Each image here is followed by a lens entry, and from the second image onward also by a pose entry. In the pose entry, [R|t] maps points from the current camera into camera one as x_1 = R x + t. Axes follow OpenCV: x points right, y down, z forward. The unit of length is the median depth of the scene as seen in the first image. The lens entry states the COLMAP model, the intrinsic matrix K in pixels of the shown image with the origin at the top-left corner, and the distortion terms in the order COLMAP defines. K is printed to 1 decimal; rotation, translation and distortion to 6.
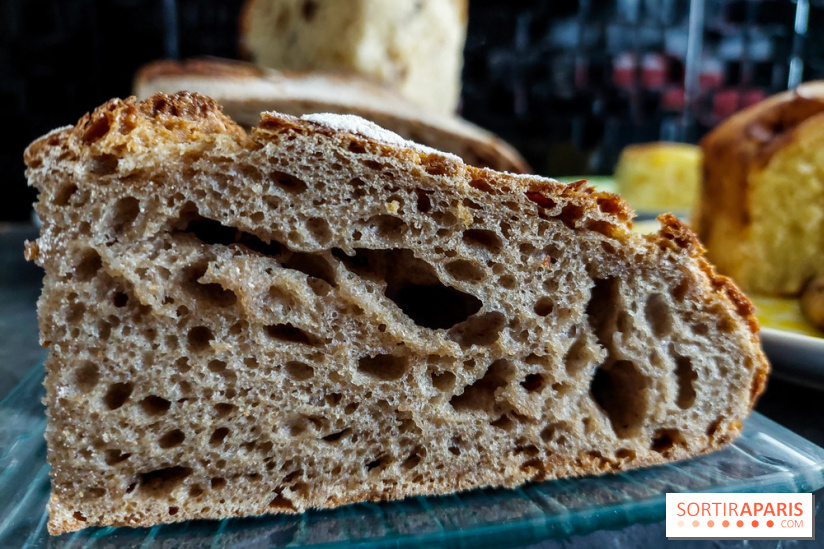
lens RADIAL K [[587.0, 0, 412.0], [0, 587.0, 274.5], [0, 0, 1]] dist [0.073256, -0.203180]
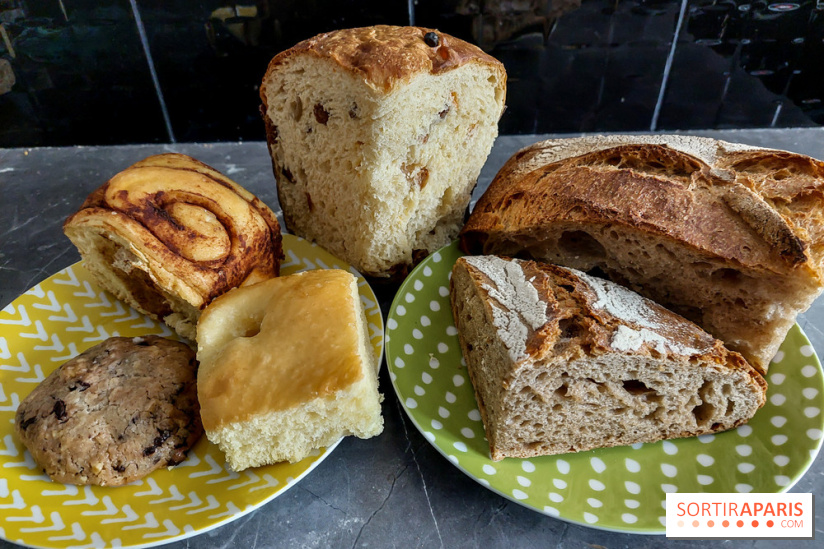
lens RADIAL K [[597.7, 0, 428.4], [0, 597.7, 246.6], [0, 0, 1]] dist [0.104286, -0.121492]
pose [[0.998710, 0.044853, 0.023813, -0.980494], [-0.050682, 0.909749, 0.412053, -1.568545], [-0.003183, -0.412728, 0.910849, -1.148285]]
